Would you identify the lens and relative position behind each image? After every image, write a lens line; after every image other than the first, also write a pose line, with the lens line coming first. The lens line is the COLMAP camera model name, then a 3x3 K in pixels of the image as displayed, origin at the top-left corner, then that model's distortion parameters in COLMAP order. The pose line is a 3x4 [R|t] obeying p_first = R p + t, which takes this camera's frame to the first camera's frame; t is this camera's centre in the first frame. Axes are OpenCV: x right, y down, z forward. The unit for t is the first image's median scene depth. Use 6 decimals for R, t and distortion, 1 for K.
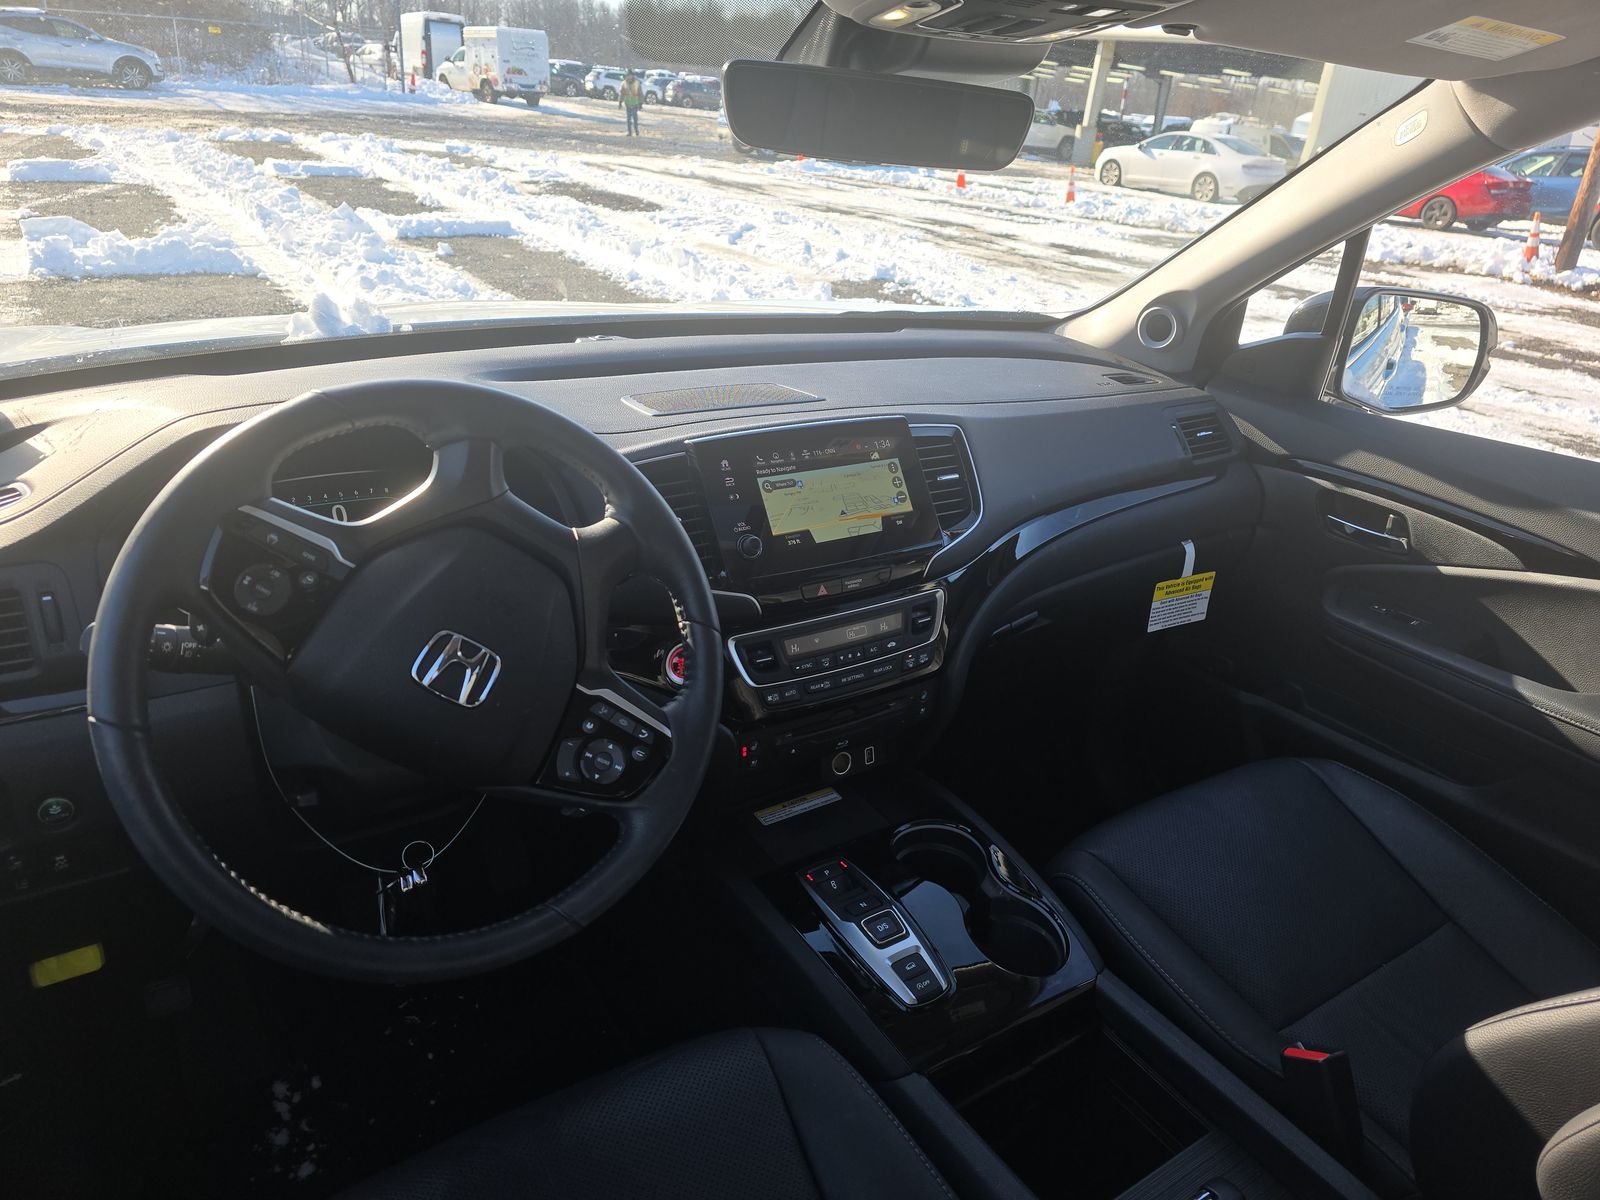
lens RADIAL K [[1069.6, 0, 800.0], [0, 1069.6, 600.0], [0, 0, 1]] dist [0.017147, -0.000618]
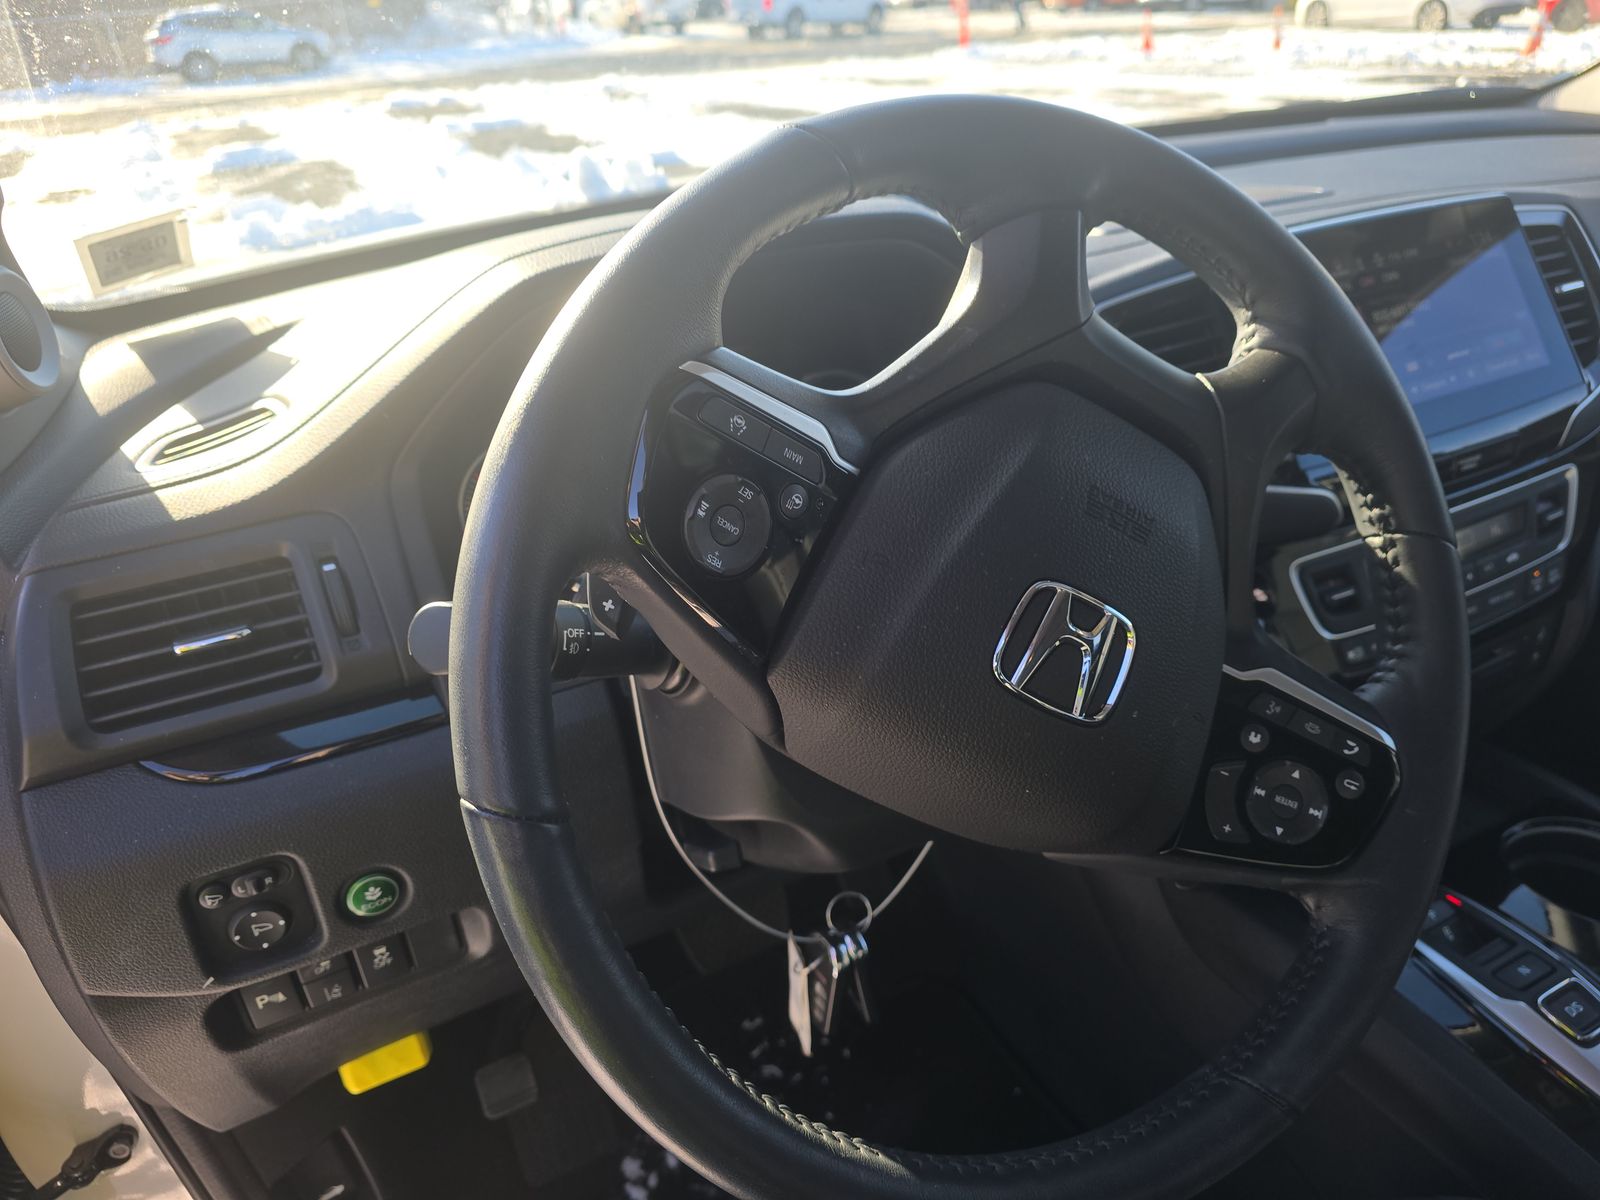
lens RADIAL K [[1080.5, 0, 800.0], [0, 1080.5, 600.0], [0, 0, 1]] dist [0.094933, -0.109624]
pose [[0.983620, -0.059523, -0.170144, -0.294597], [0.070354, 0.995814, 0.058348, -0.000902], [0.165959, -0.069362, 0.983690, 0.380023]]
